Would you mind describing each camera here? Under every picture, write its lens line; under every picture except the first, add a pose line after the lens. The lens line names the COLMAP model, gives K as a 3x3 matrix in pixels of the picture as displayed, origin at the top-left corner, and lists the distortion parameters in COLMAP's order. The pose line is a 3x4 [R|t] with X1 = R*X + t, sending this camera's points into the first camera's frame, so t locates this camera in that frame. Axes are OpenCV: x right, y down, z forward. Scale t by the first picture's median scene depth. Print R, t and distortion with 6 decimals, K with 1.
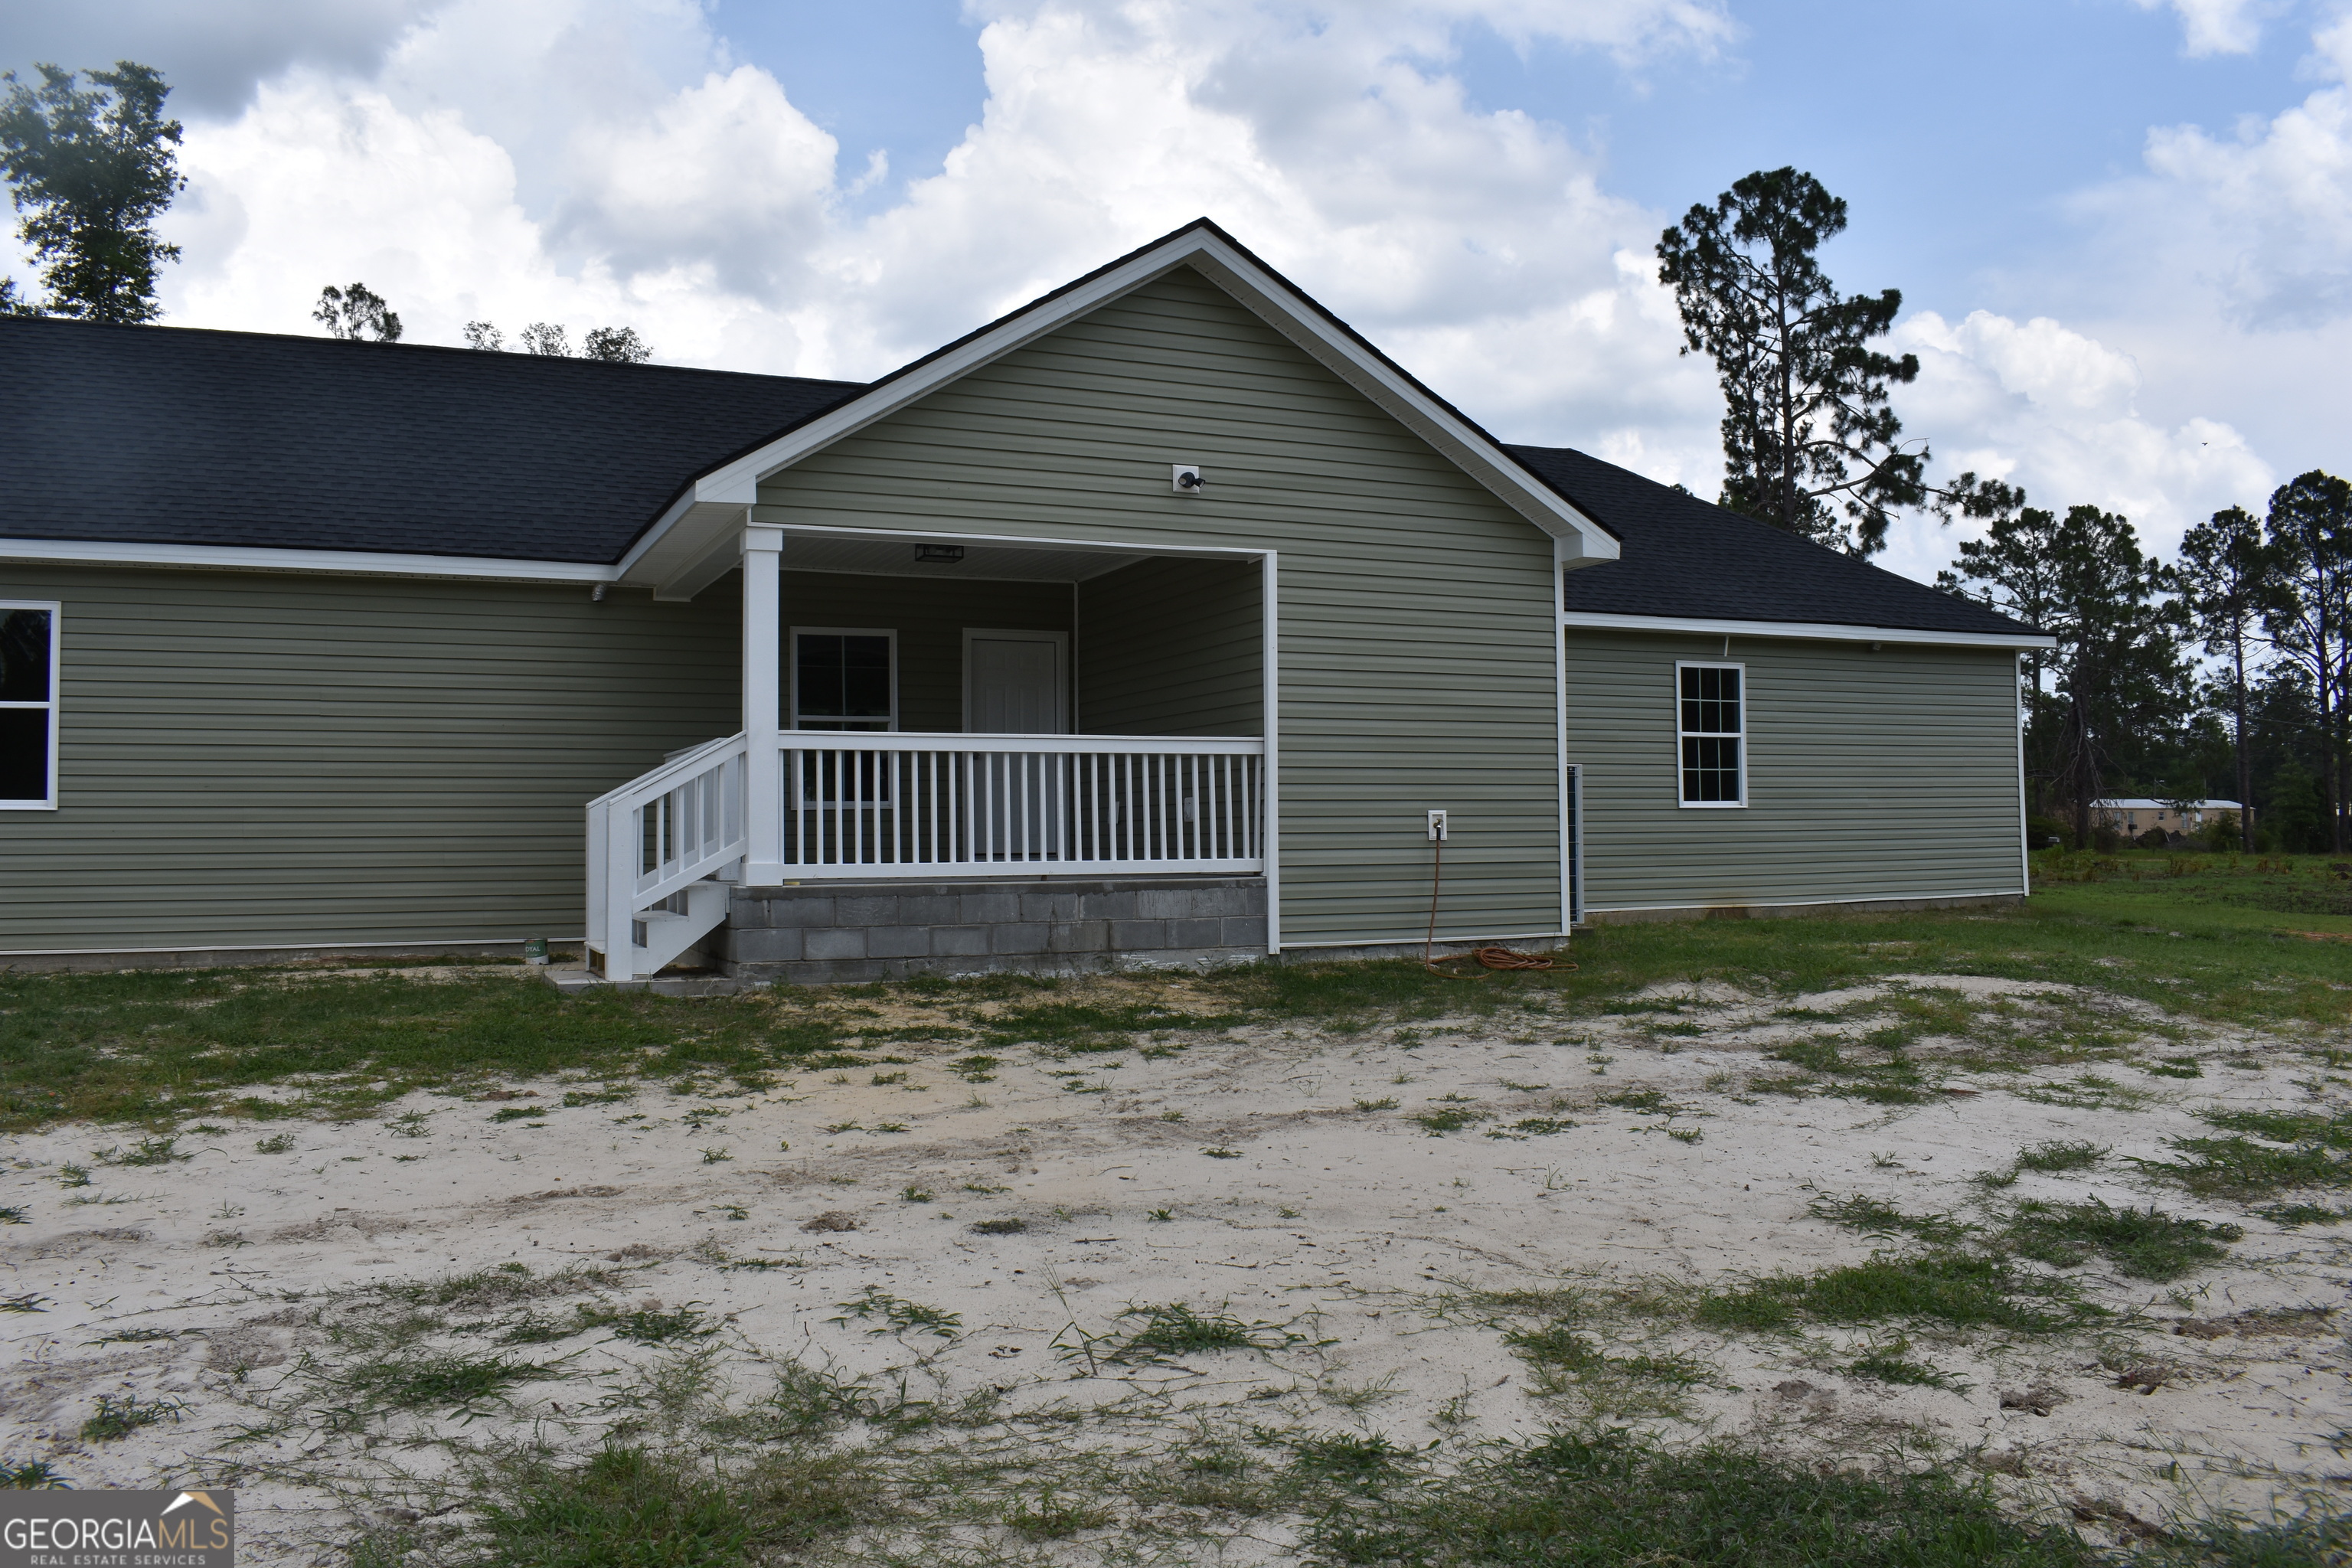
lens RADIAL K [[1832.5, 0, 1177.8], [0, 1832.5, 768.1], [0, 0, 1]] dist [-0.081823, -0.004163]
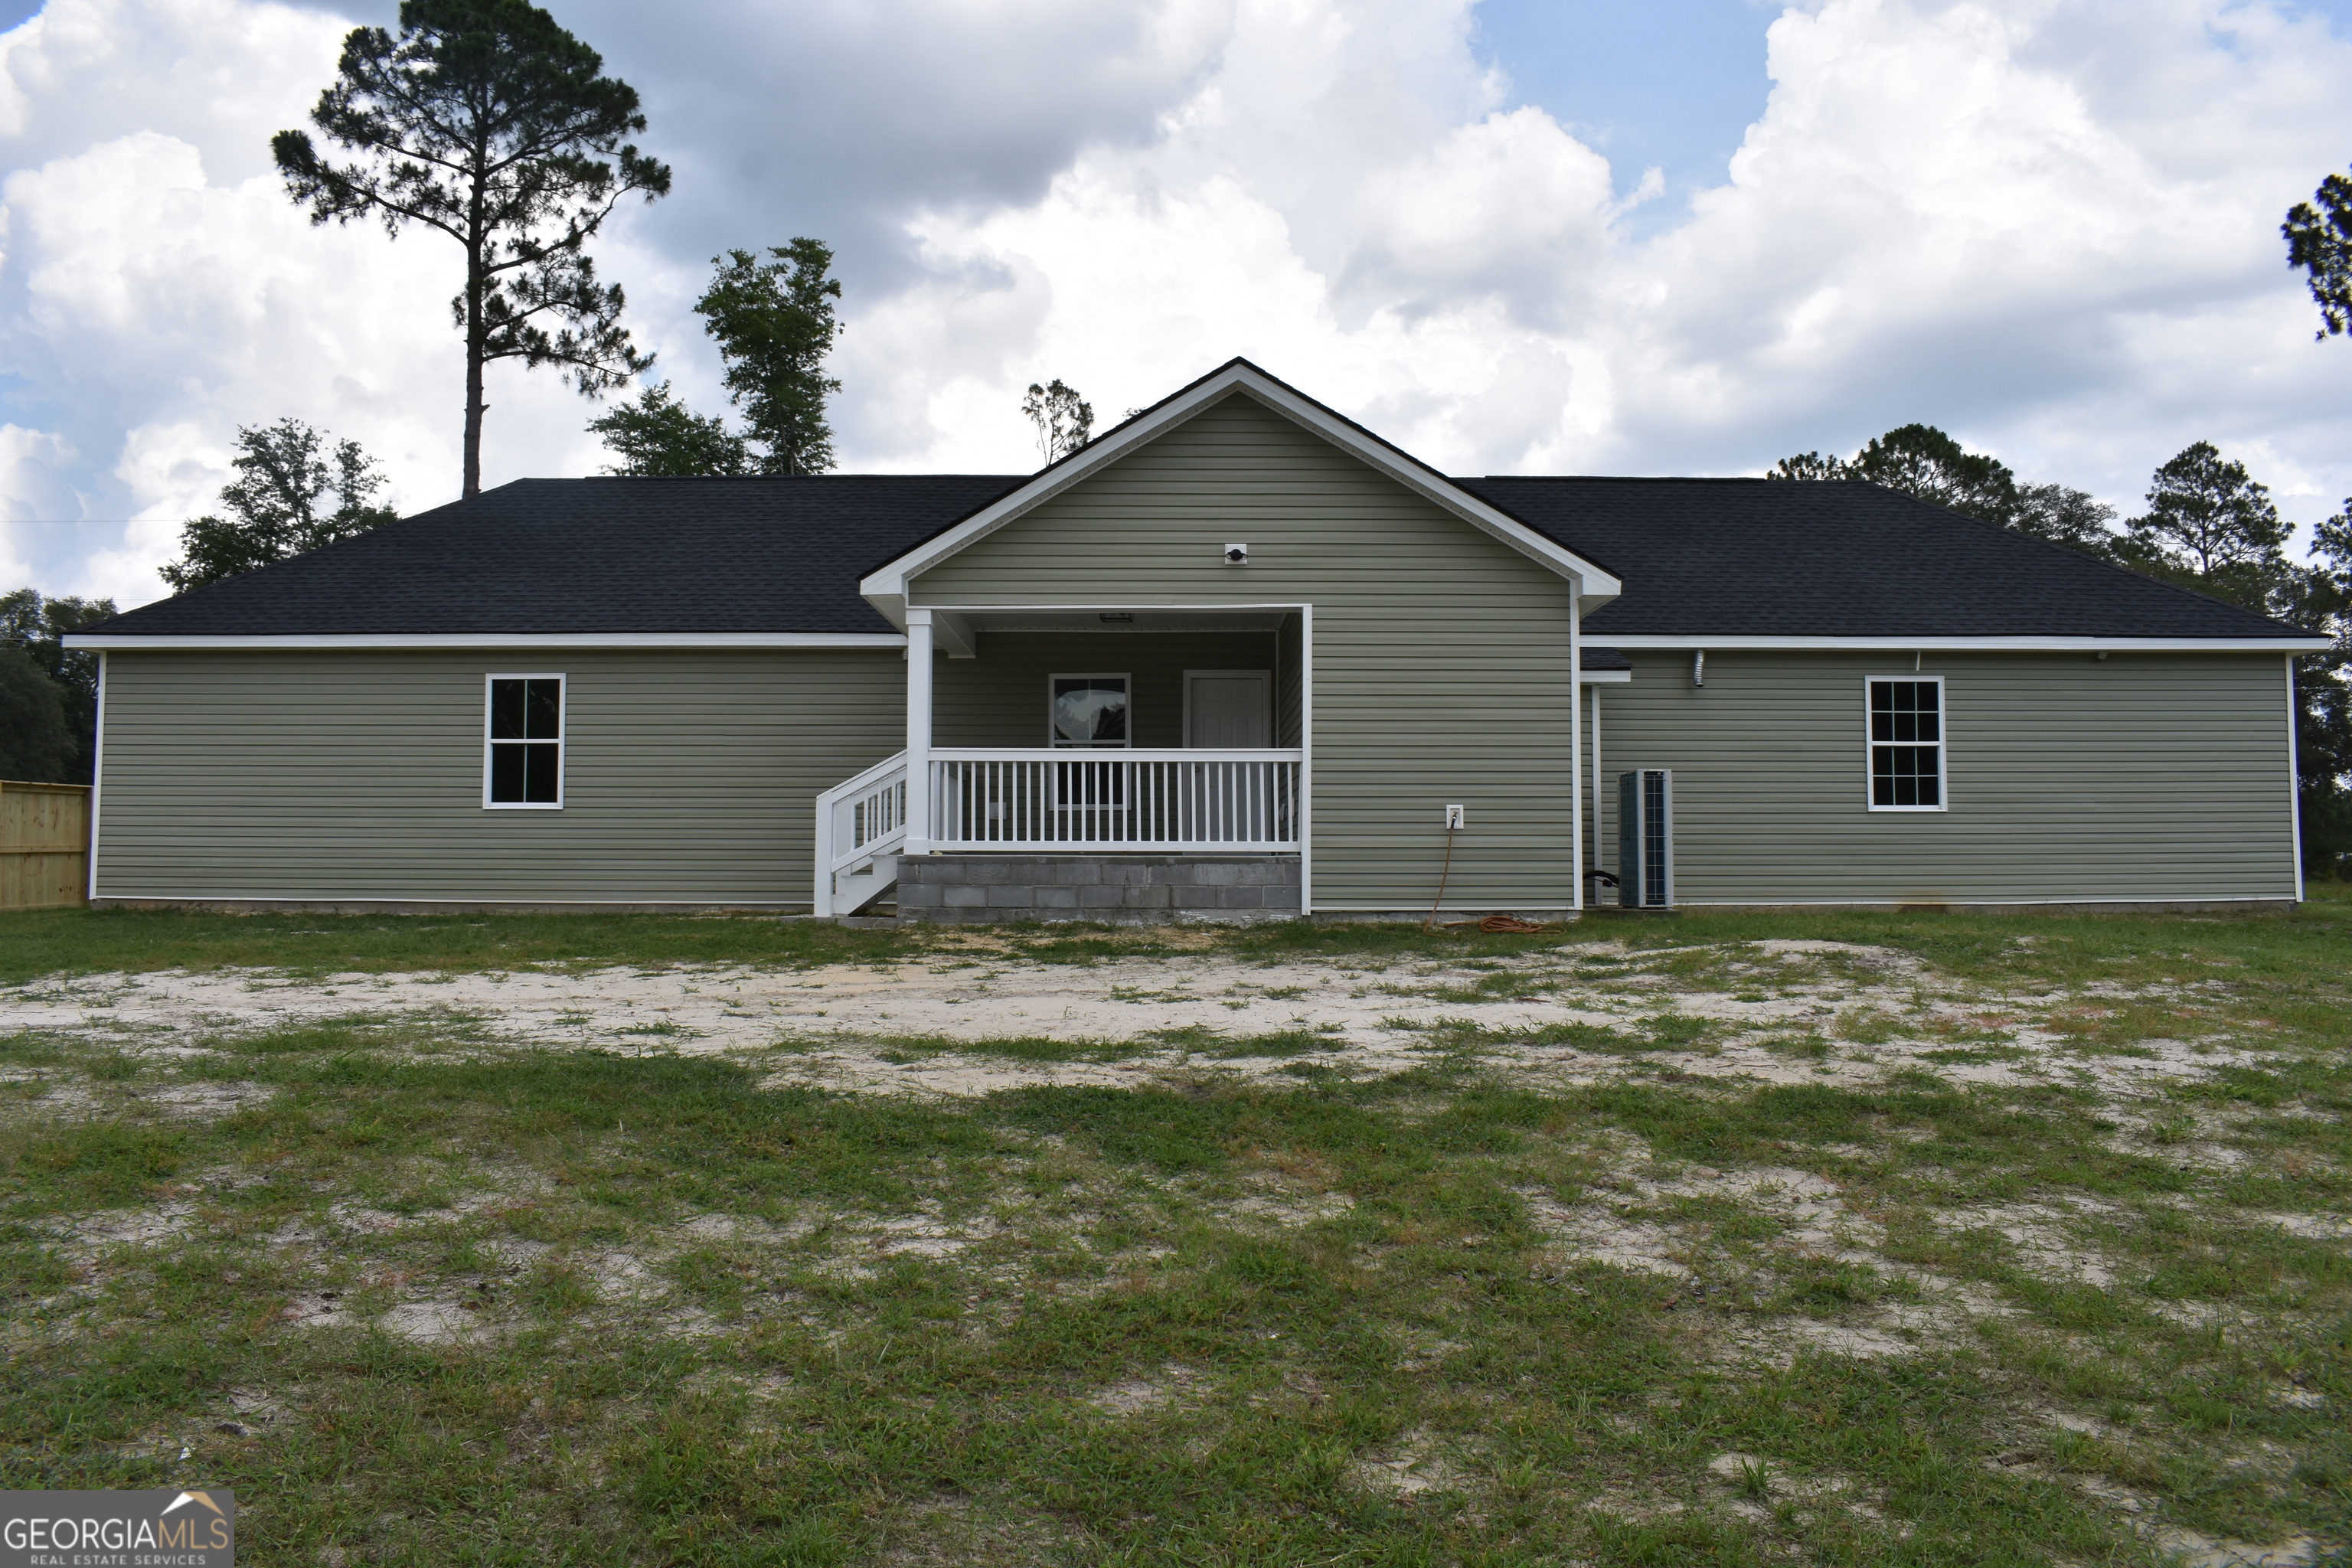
lens RADIAL K [[1832.5, 0, 1177.8], [0, 1832.5, 768.1], [0, 0, 1]] dist [-0.081823, -0.004163]
pose [[0.915050, -0.013470, -0.403116, 0.474603], [0.005388, 0.999761, -0.021177, 0.023581], [0.403305, 0.017206, 0.914904, -0.215913]]
